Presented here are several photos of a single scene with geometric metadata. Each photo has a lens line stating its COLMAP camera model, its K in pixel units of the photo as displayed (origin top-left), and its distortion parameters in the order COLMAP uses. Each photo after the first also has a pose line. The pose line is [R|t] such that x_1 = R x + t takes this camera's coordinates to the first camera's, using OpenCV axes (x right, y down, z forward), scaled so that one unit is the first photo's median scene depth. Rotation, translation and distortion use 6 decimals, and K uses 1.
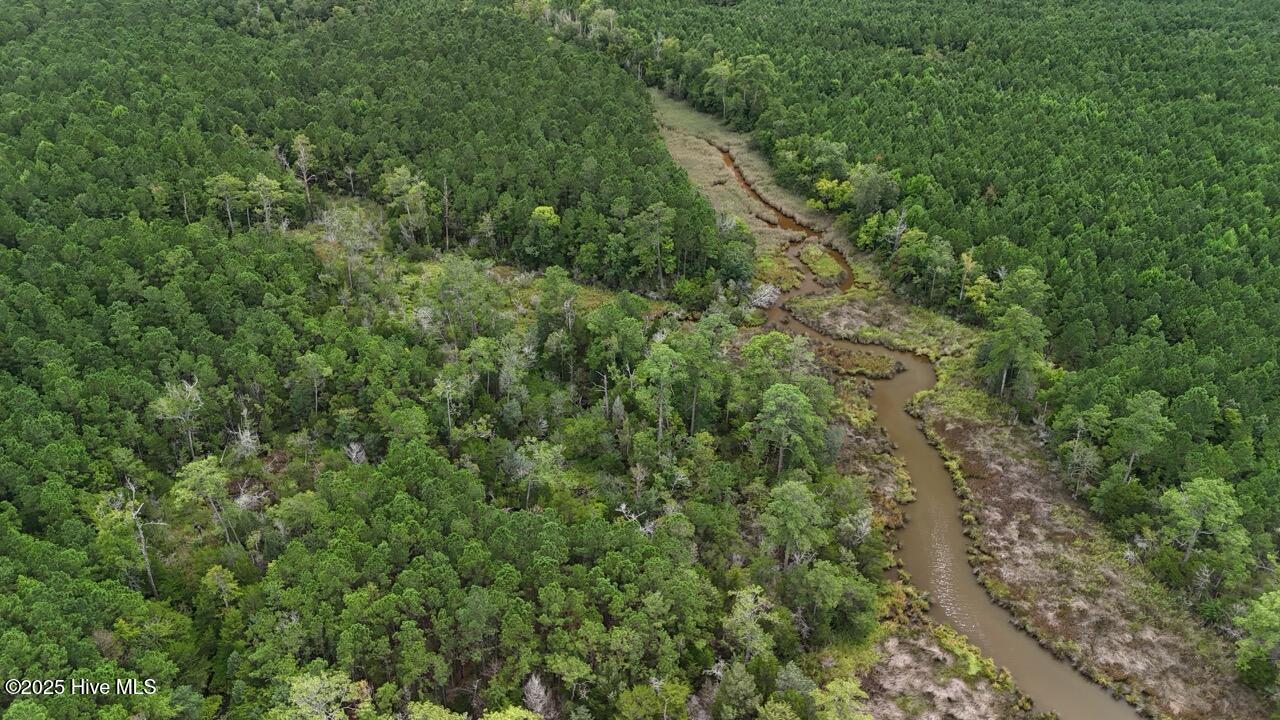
lens RADIAL K [[936.9, 0, 637.4], [0, 936.9, 362.7], [0, 0, 1]] dist [0.077608, -0.079577]
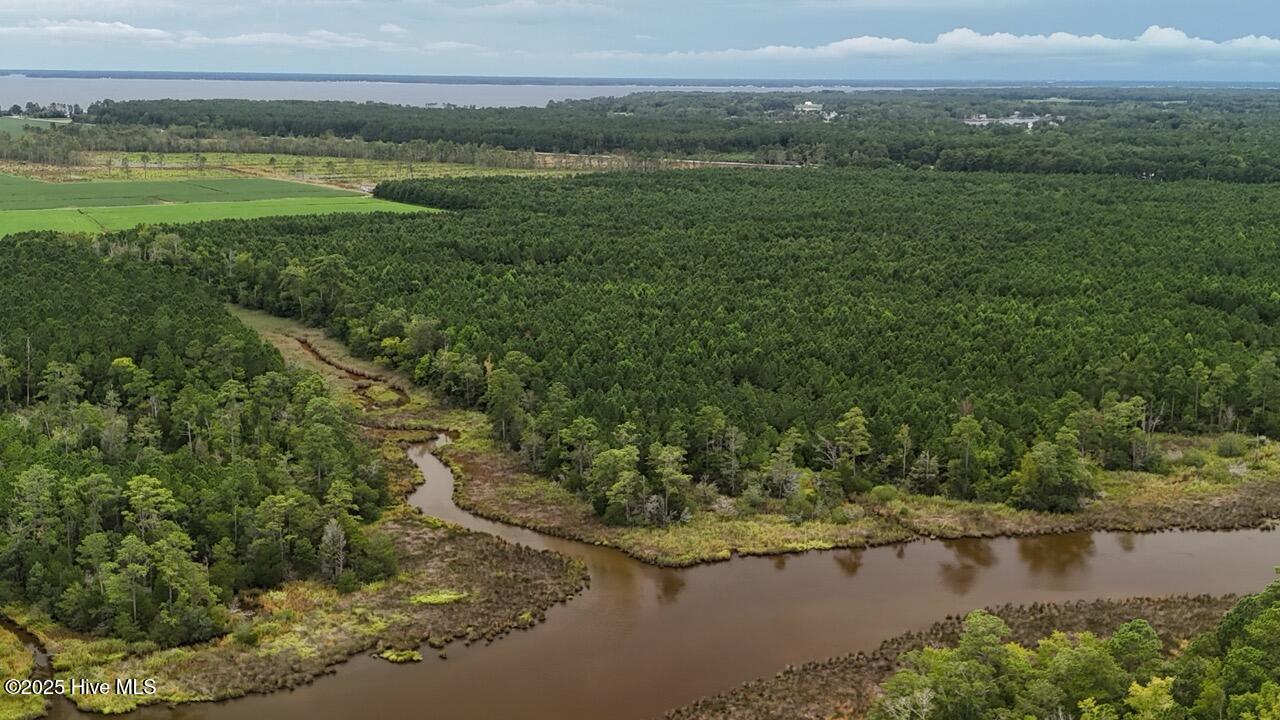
lens RADIAL K [[1490.9, 0, 659.0], [0, 1490.9, 353.6], [0, 0, 1]] dist [0.088898, 0.000000]
pose [[0.957546, -0.057061, 0.282578, 0.005127], [0.142771, 0.945428, -0.292885, 0.412898], [-0.250445, 0.320794, 0.913438, -0.739566]]
